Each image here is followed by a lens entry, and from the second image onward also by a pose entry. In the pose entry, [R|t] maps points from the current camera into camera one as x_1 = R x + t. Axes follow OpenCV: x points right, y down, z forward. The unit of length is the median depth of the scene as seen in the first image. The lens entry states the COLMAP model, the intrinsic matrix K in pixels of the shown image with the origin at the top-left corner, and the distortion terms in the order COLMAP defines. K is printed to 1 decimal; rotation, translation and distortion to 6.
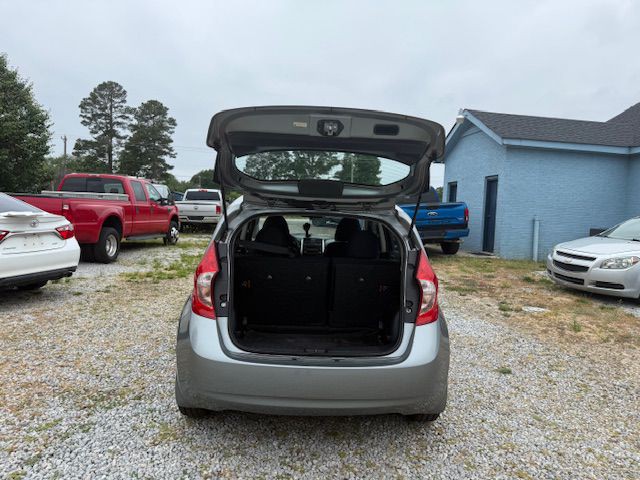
lens RADIAL K [[451.1, 0, 318.3], [0, 451.1, 241.5], [0, 0, 1]] dist [0.039254, -0.049857]
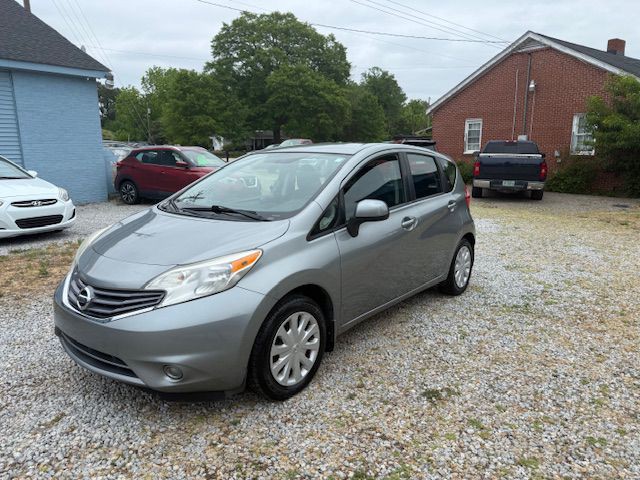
lens RADIAL K [[451.1, 0, 317.9], [0, 451.1, 239.6], [0, 0, 1]] dist [0.039254, -0.049857]
pose [[-0.768401, -0.161369, 0.619290, -0.343394], [0.015541, 0.962697, 0.270134, -0.093345], [-0.639780, 0.217196, -0.737230, 0.988217]]
